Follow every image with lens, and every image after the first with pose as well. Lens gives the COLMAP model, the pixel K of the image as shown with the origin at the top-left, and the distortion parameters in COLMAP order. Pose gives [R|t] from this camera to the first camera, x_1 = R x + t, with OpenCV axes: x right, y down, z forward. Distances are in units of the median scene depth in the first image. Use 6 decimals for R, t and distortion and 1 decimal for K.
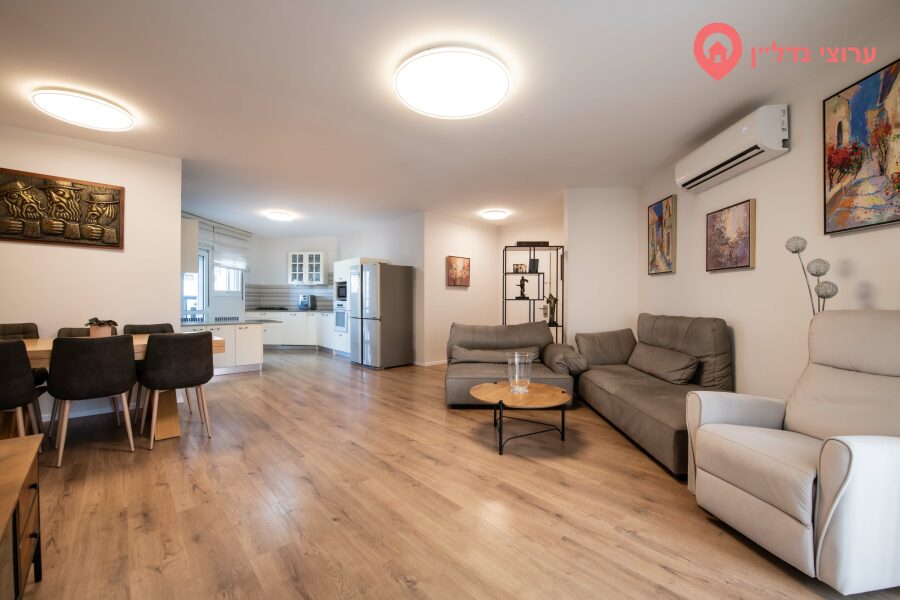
lens RADIAL K [[364.1, 0, 453.2], [0, 364.1, 295.2], [0, 0, 1]] dist [-0.010589, -0.000923]
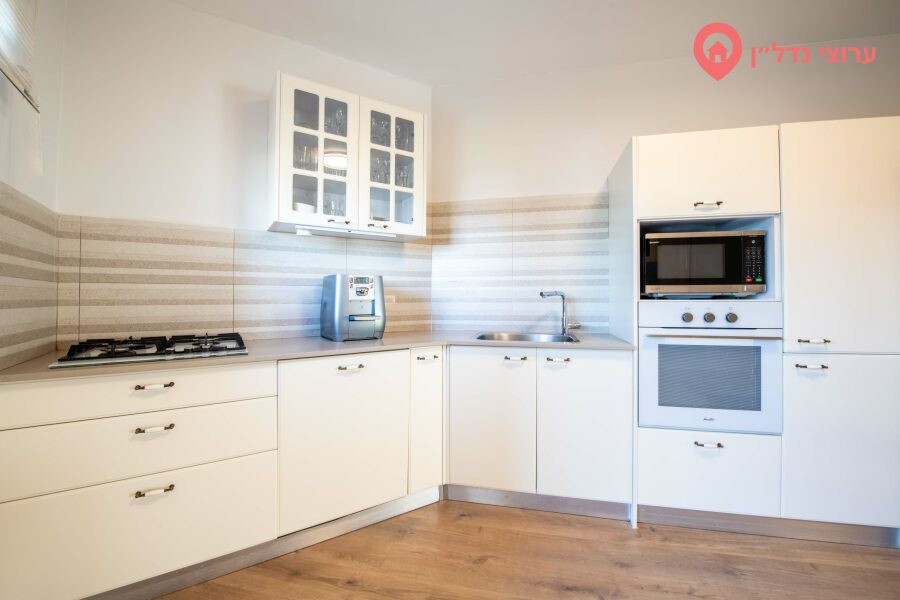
lens RADIAL K [[364.1, 0, 449.3], [0, 364.1, 294.7], [0, 0, 1]] dist [-0.010589, -0.000923]
pose [[0.809956, 0.003737, 0.586479, -0.496094], [0.001093, 0.999968, -0.007882, 0.014156], [-0.586490, 0.007026, 0.809926, 0.772279]]
